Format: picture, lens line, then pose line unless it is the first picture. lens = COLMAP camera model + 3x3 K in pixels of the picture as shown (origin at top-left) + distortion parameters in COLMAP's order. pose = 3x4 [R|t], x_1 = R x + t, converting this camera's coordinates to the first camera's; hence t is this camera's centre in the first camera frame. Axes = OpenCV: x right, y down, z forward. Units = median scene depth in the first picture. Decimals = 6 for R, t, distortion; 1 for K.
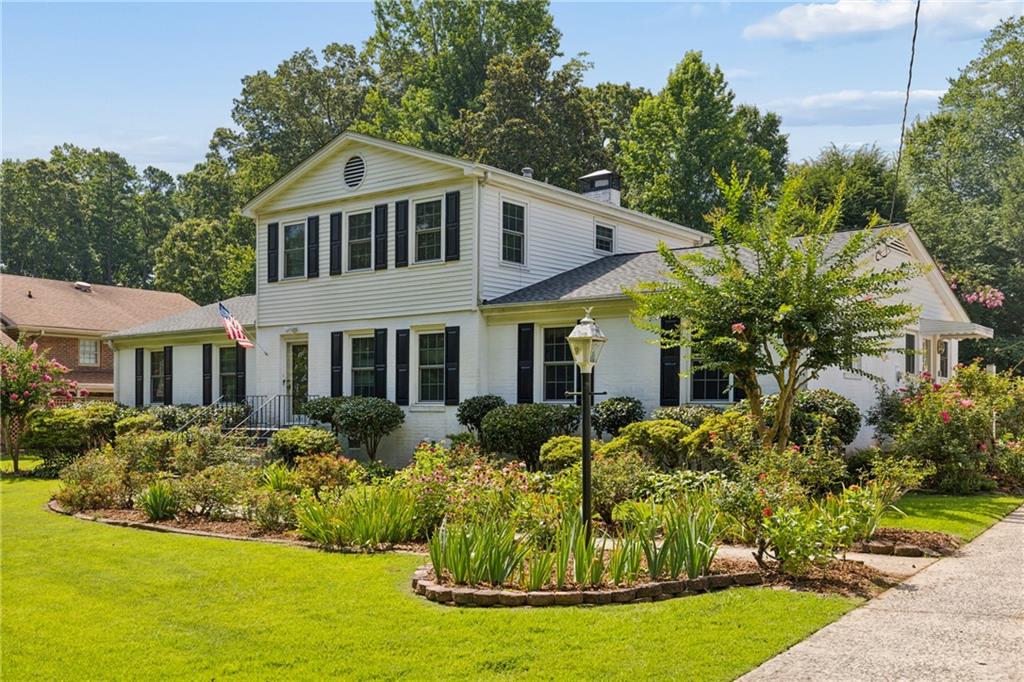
lens RADIAL K [[1077.7, 0, 513.2], [0, 1077.7, 342.9], [0, 0, 1]] dist [0.004021, -0.016672]
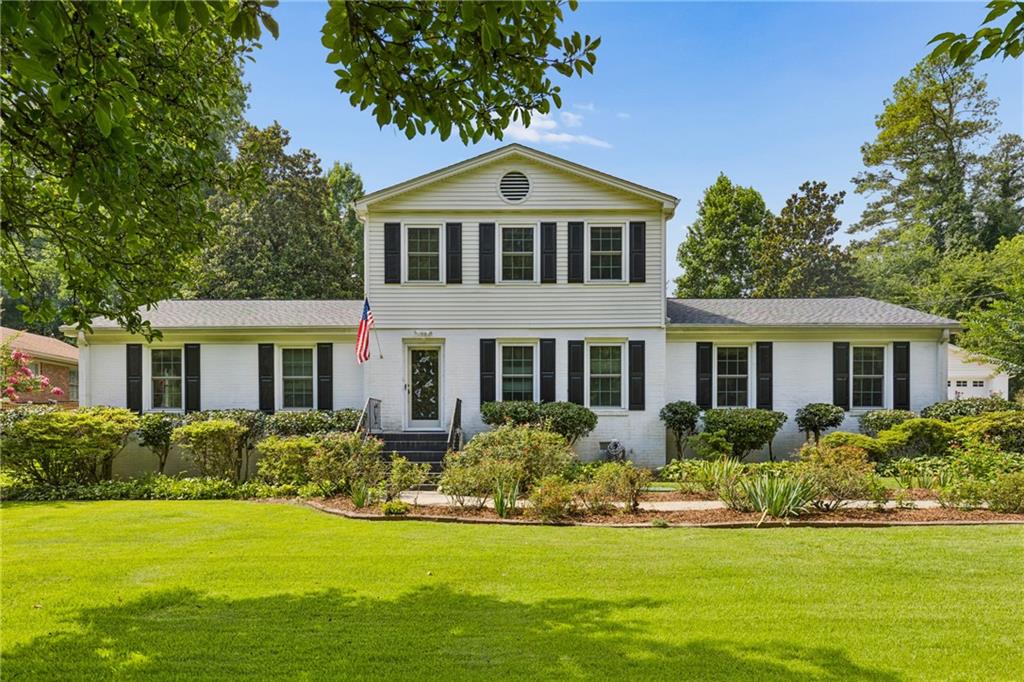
lens RADIAL K [[686.0, 0, 512.1], [0, 686.0, 385.7], [0, 0, 1]] dist [-0.006301, -0.000519]
pose [[0.770683, 0.021568, 0.636854, -0.568037], [-0.034910, 0.999355, 0.008401, 0.028318], [-0.636262, -0.028707, 0.770939, 0.486409]]
